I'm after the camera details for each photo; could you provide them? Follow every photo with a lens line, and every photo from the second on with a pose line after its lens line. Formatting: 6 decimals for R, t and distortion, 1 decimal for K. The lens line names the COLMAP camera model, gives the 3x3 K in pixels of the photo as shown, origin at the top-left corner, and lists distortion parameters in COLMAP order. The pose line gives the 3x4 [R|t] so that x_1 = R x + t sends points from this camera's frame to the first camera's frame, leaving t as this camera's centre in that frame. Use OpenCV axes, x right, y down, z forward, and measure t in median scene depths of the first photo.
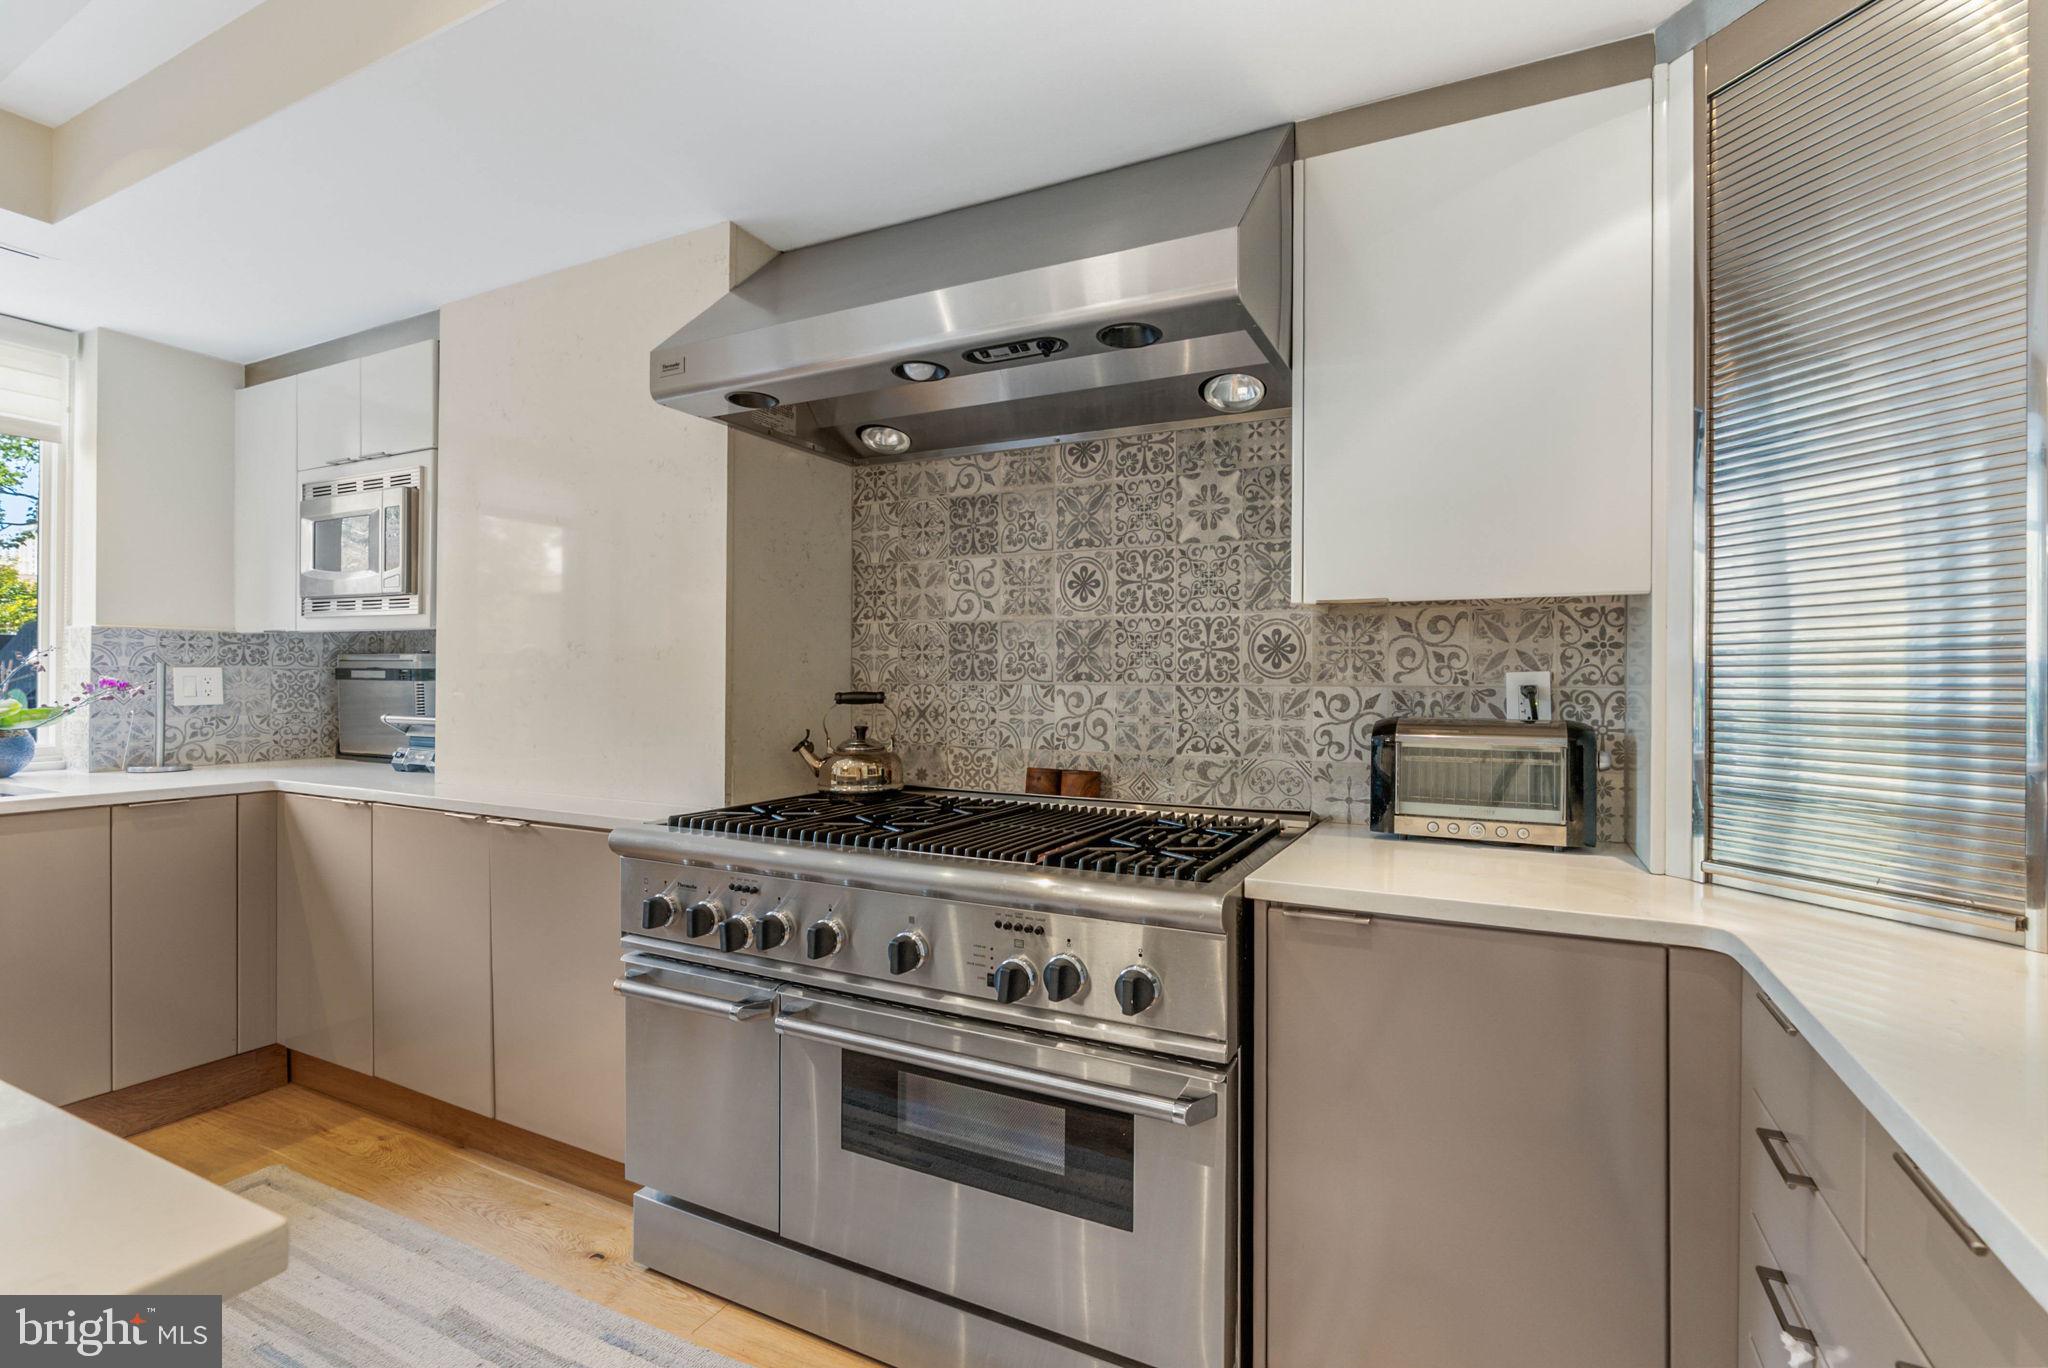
lens RADIAL K [[935.5, 0, 1024.2], [0, 935.5, 681.6], [0, 0, 1]] dist [-0.002423, 0.000054]
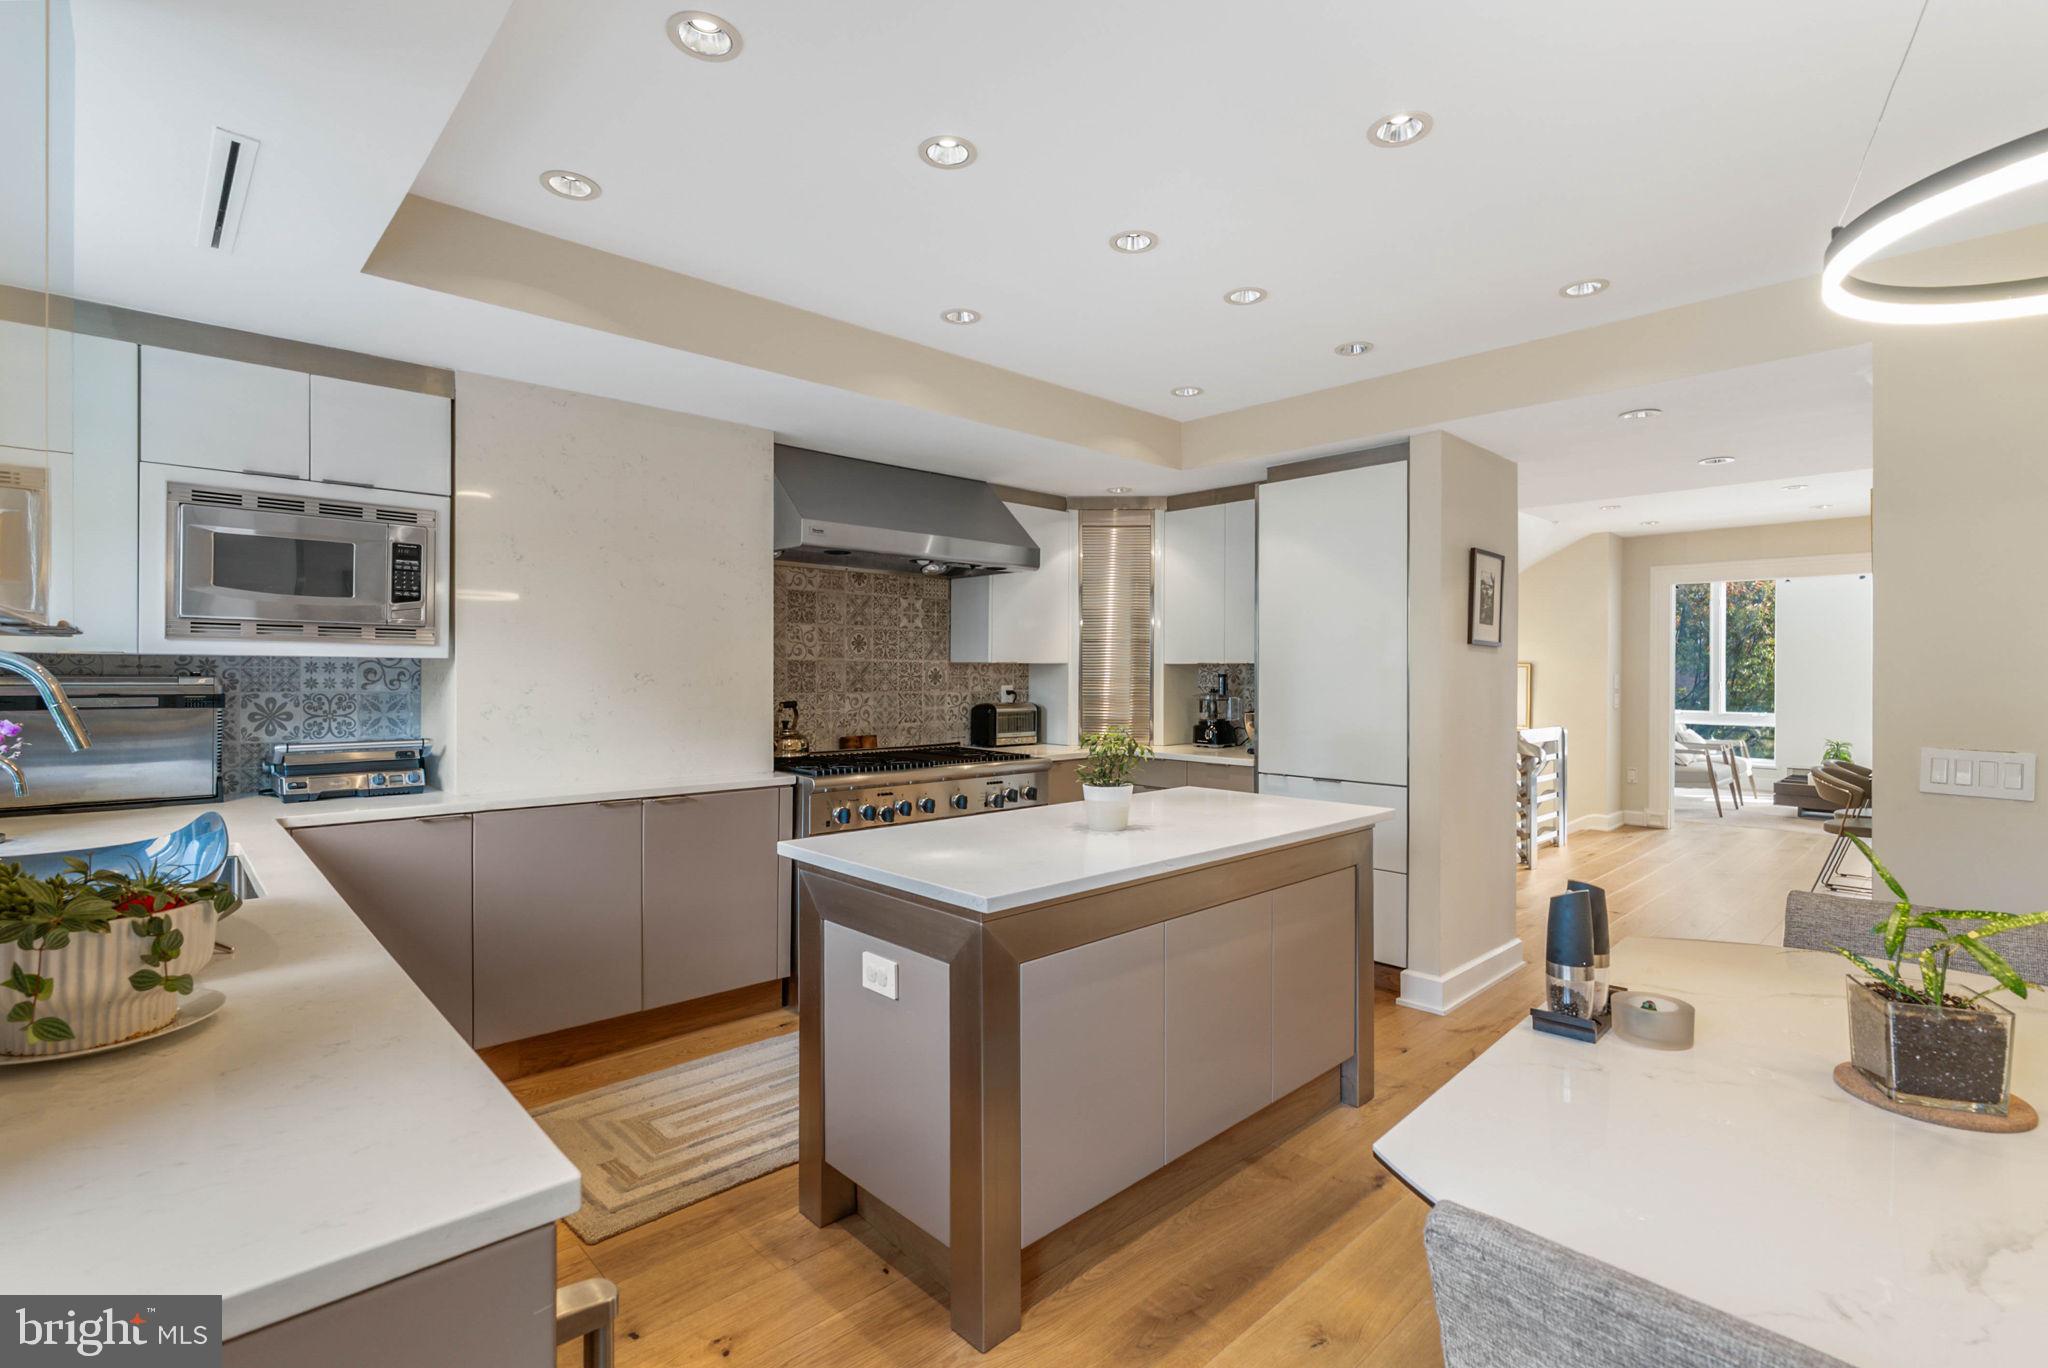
lens RADIAL K [[935.5, 0, 1022.1], [0, 935.5, 676.5], [0, 0, 1]] dist [-0.002423, 0.000054]
pose [[0.357127, -0.010937, 0.933992, -1.698254], [-0.000158, 0.999931, 0.011770, -0.057541], [-0.934056, -0.004351, 0.357101, -0.044293]]
